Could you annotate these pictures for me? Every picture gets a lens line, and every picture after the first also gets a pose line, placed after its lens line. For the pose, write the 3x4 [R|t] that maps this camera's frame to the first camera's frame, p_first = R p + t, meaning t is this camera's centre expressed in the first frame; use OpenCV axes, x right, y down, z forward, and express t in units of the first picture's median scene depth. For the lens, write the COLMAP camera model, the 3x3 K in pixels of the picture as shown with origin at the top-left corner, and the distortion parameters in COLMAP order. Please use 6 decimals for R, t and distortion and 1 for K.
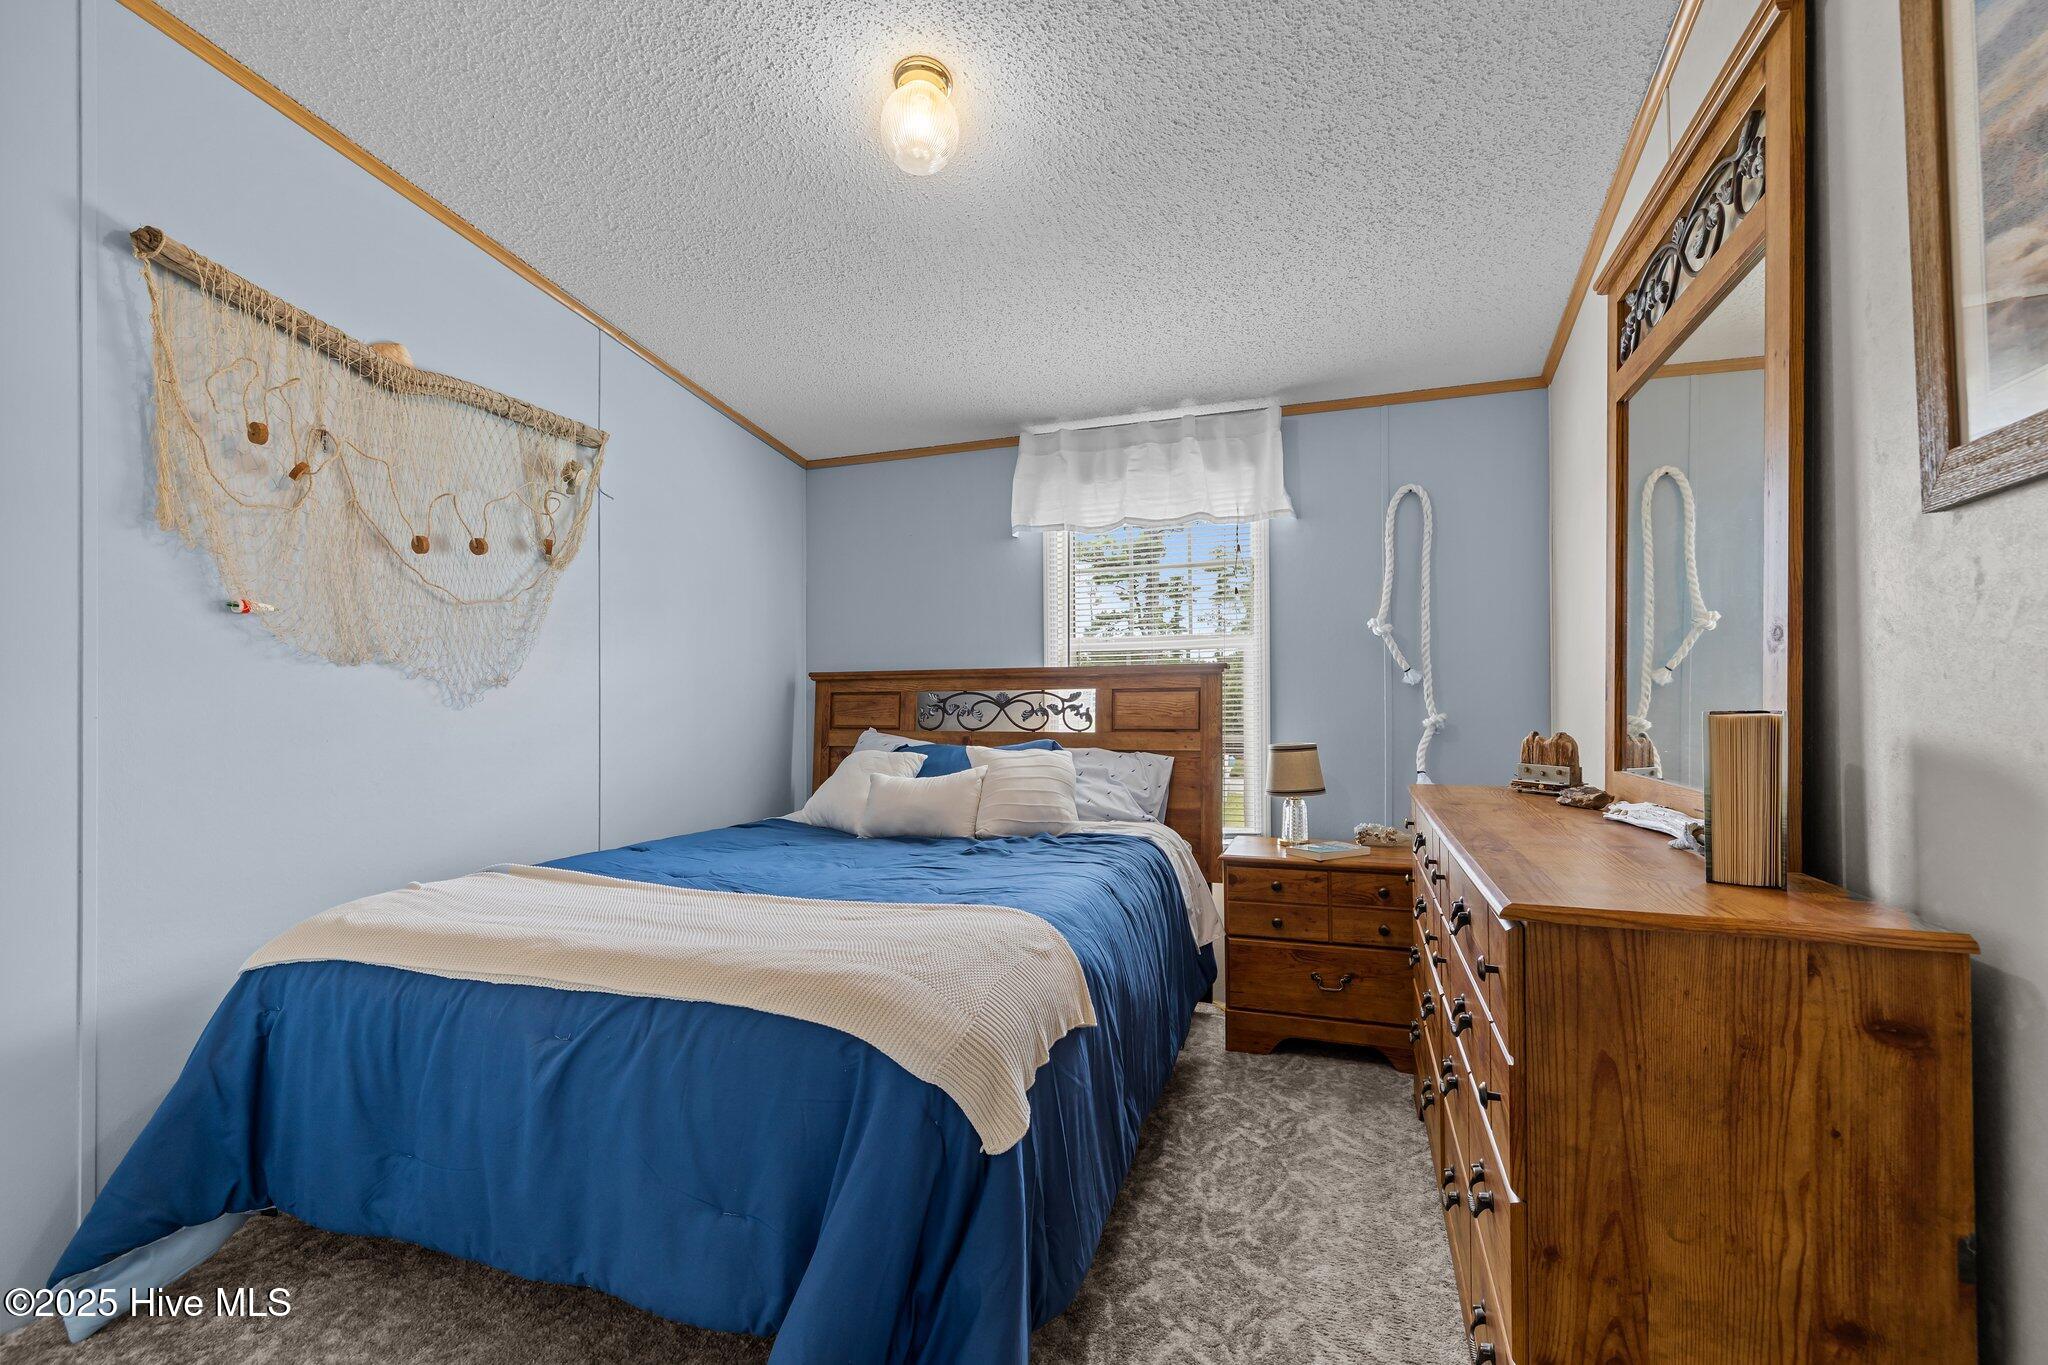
lens RADIAL K [[876.3, 0, 1030.2], [0, 876.3, 688.5], [0, 0, 1]] dist [0.003342, 0.000615]
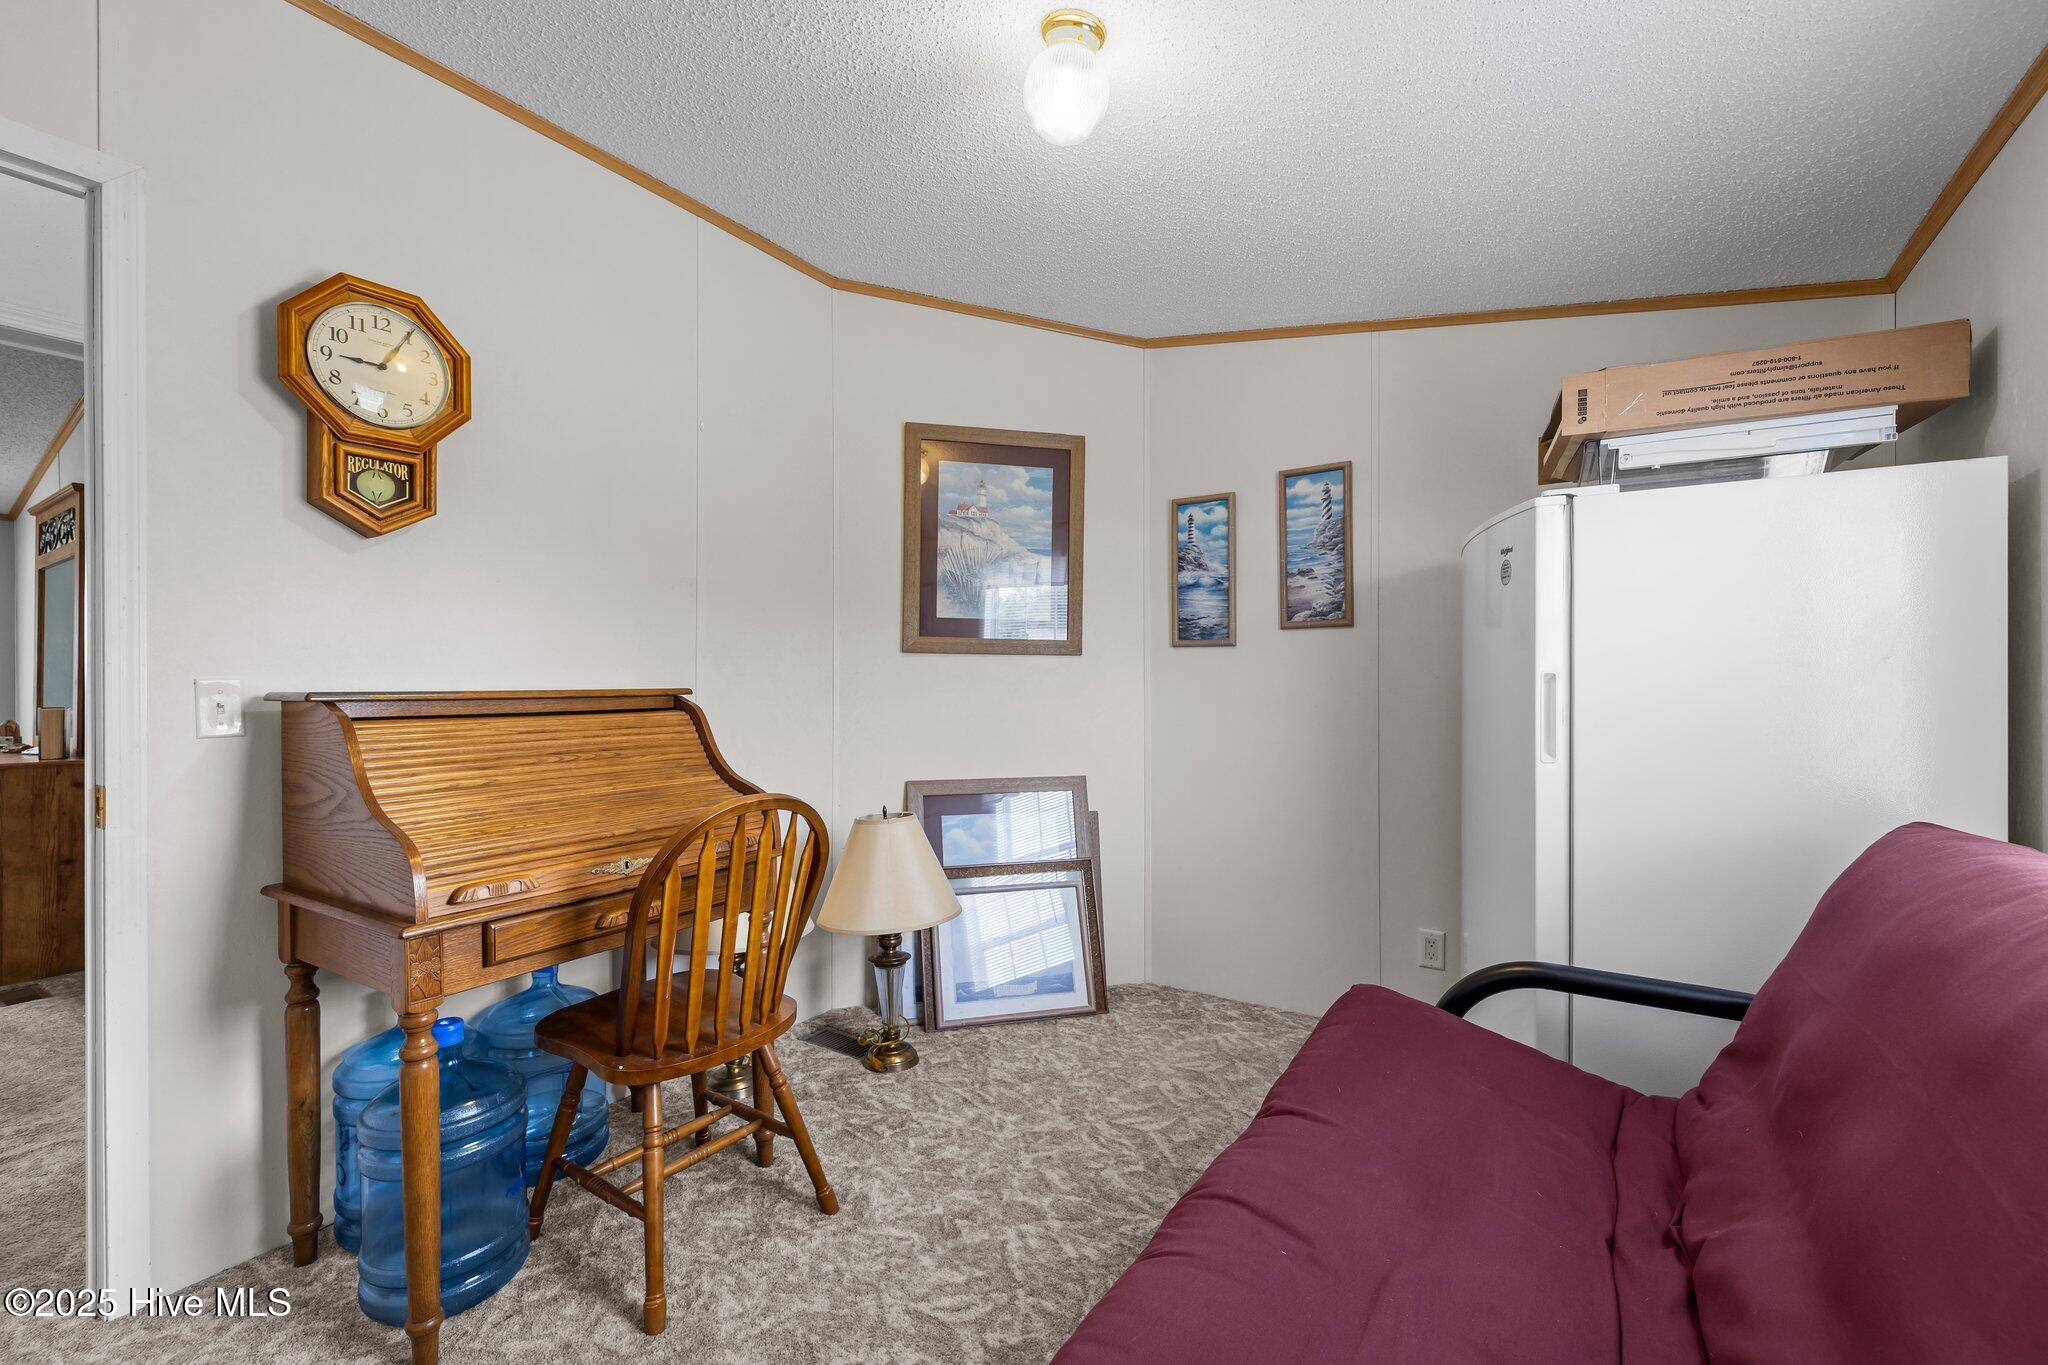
lens RADIAL K [[876.3, 0, 1034.7], [0, 876.3, 684.8], [0, 0, 1]] dist [0.003342, 0.000615]
pose [[0.225493, 0.008550, 0.974207, -0.951026], [-0.012026, 0.999910, -0.005992, -0.051906], [-0.974171, -0.010365, 0.225575, -1.995641]]
